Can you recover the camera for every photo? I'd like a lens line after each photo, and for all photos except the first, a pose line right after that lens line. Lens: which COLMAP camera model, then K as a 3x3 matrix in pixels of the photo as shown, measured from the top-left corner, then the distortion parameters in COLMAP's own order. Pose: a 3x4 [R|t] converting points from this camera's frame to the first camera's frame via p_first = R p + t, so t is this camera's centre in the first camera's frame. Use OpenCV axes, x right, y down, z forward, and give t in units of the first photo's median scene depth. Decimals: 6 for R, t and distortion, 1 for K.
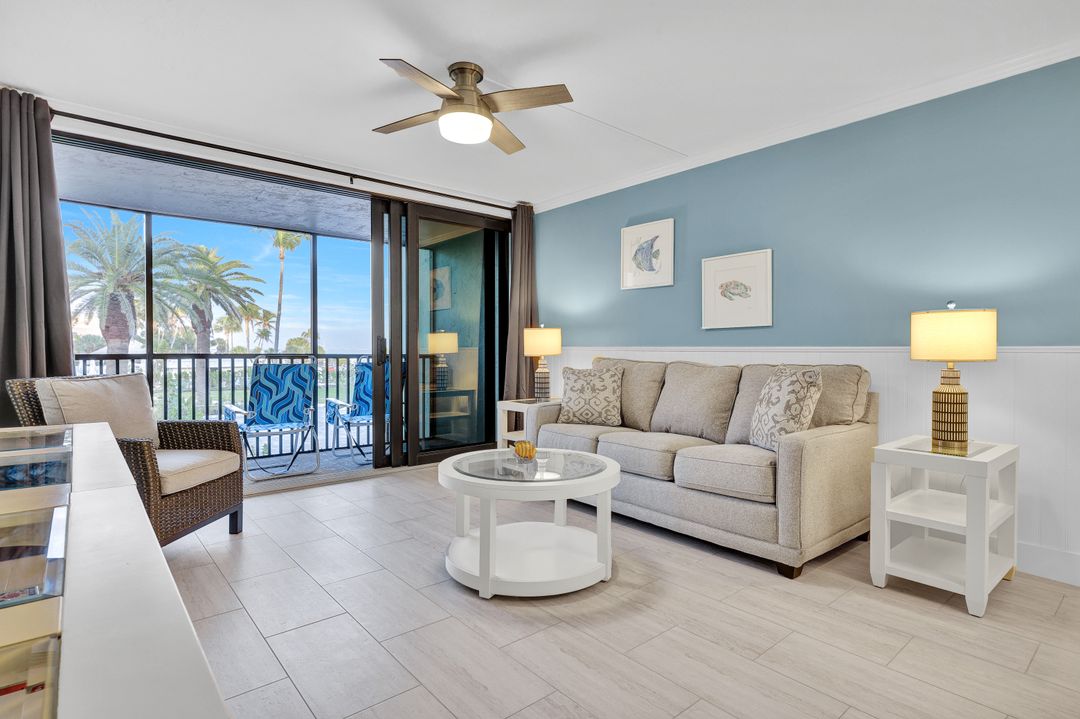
lens RADIAL K [[558.7, 0, 541.6], [0, 558.7, 348.4], [0, 0, 1]] dist [0.005676, -0.000245]
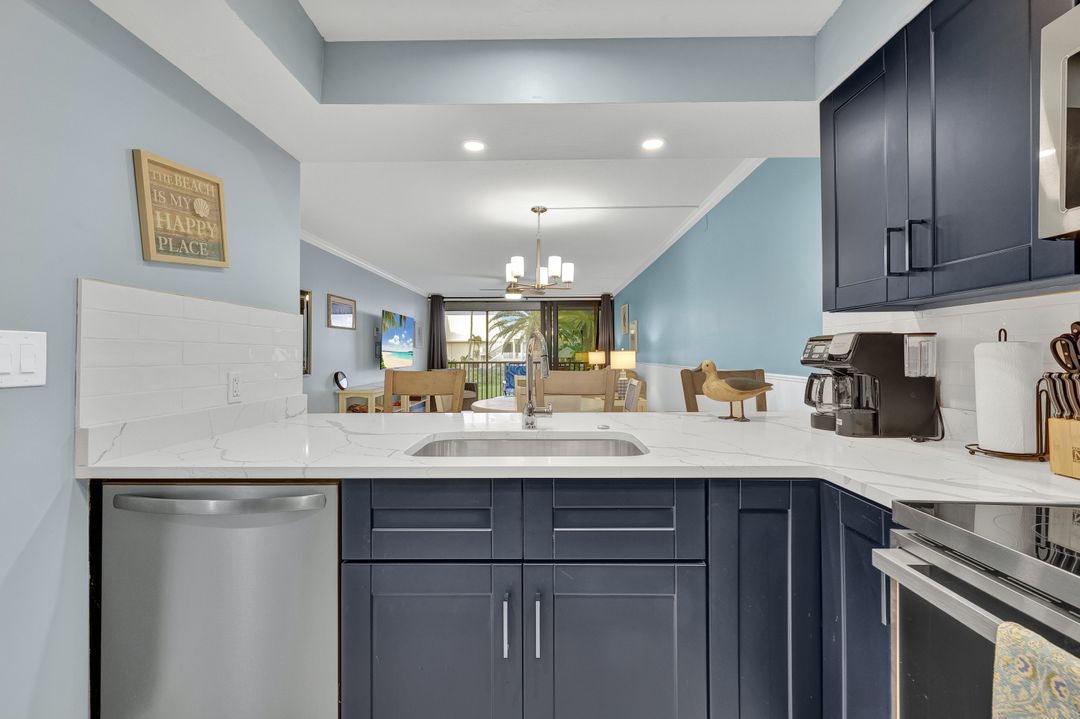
lens RADIAL K [[438.0, 0, 539.4], [0, 438.0, 348.9], [0, 0, 1]] dist [-0.002103, -0.000054]
pose [[0.754296, -0.011831, -0.656428, 1.185849], [0.006316, 0.999922, -0.010765, -0.034508], [0.656504, 0.003974, 0.754312, -0.606608]]
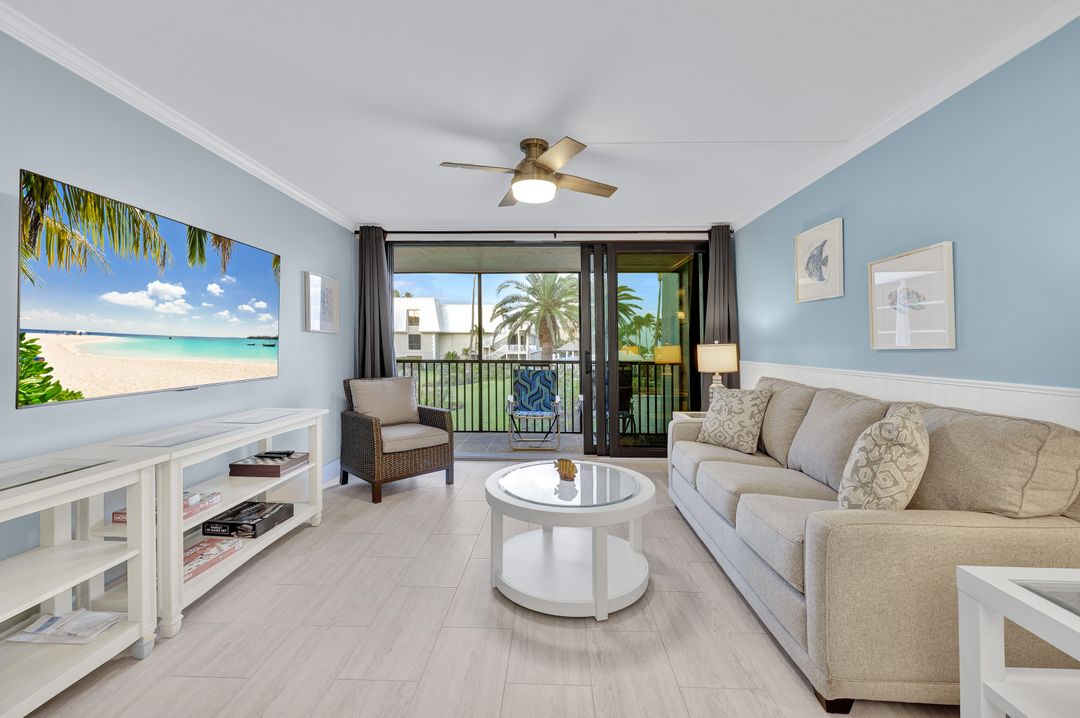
lens RADIAL K [[442.8, 0, 537.5], [0, 442.8, 340.1], [0, 0, 1]] dist [0.000710, 0.000381]
pose [[0.744055, -0.005835, -0.668093, 0.356137], [-0.004914, 0.999887, -0.014205, -0.037306], [0.668100, 0.013852, 0.743942, 0.206617]]
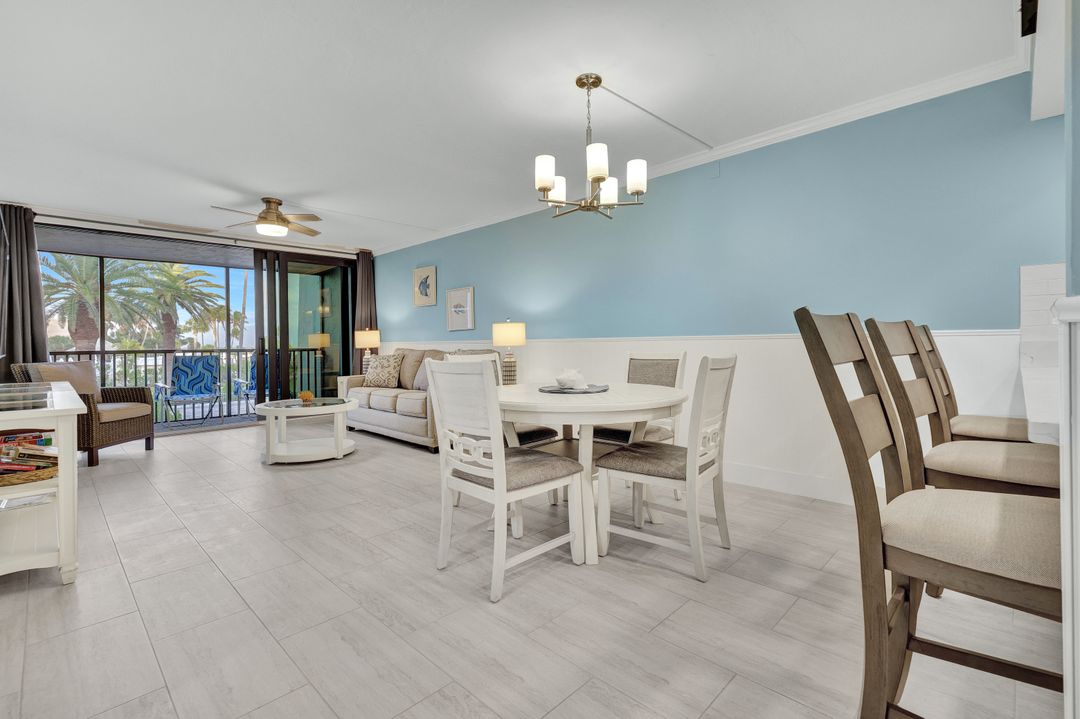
lens RADIAL K [[488.6, 0, 544.2], [0, 488.6, 334.2], [0, 0, 1]] dist [0.000838, 0.000115]
pose [[0.994598, -0.011879, 0.103118, 0.429402], [0.013698, 0.999762, -0.016951, 0.005529], [-0.102892, 0.018272, 0.994525, -0.533525]]
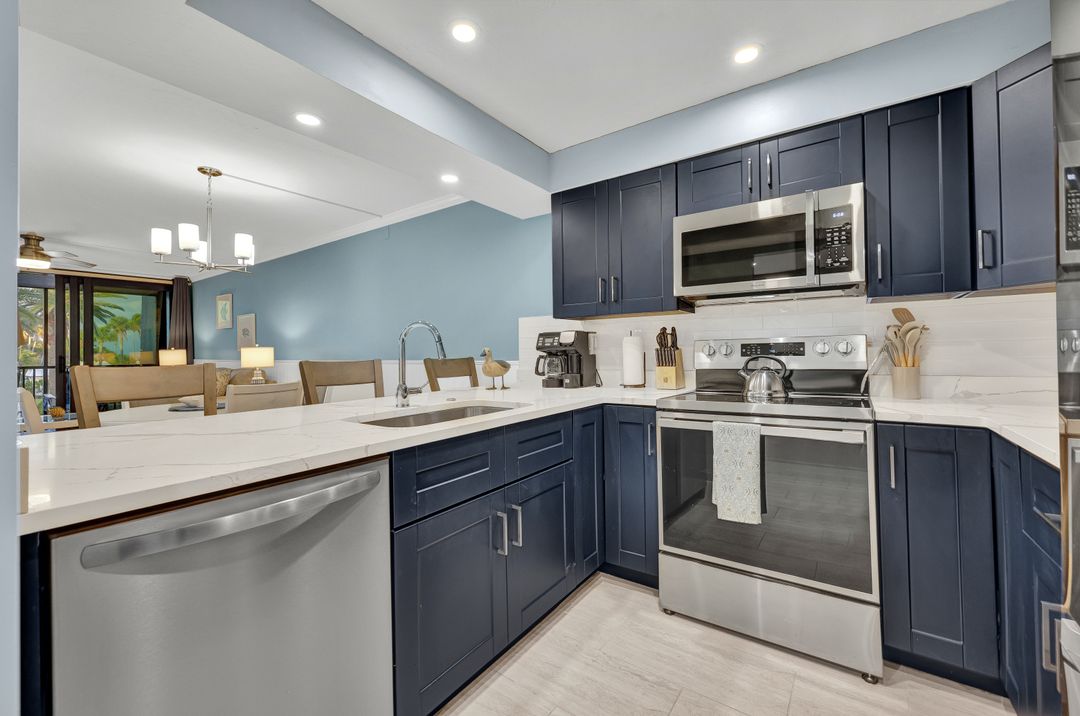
lens RADIAL K [[442.8, 0, 537.5], [0, 442.8, 339.1], [0, 0, 1]] dist [0.000710, 0.000381]
pose [[0.969562, -0.007986, 0.244716, 0.933025], [0.014289, 0.999610, -0.023993, -0.022471], [-0.244428, 0.026760, 0.969298, -0.789577]]
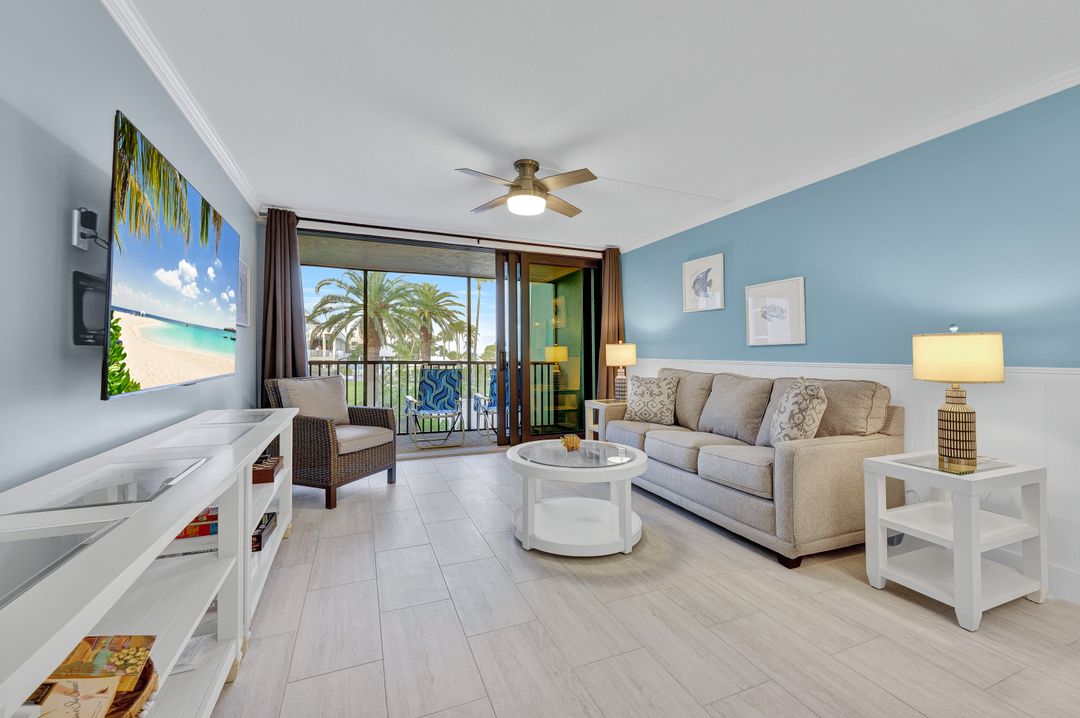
lens RADIAL K [[442.8, 0, 537.5], [0, 442.8, 340.1], [0, 0, 1]] dist [0.000710, 0.000381]
pose [[0.953194, -0.004524, -0.302325, 0.149297], [-0.004722, 0.999543, -0.029847, -0.016795], [0.302322, 0.029877, 0.952738, -0.021167]]
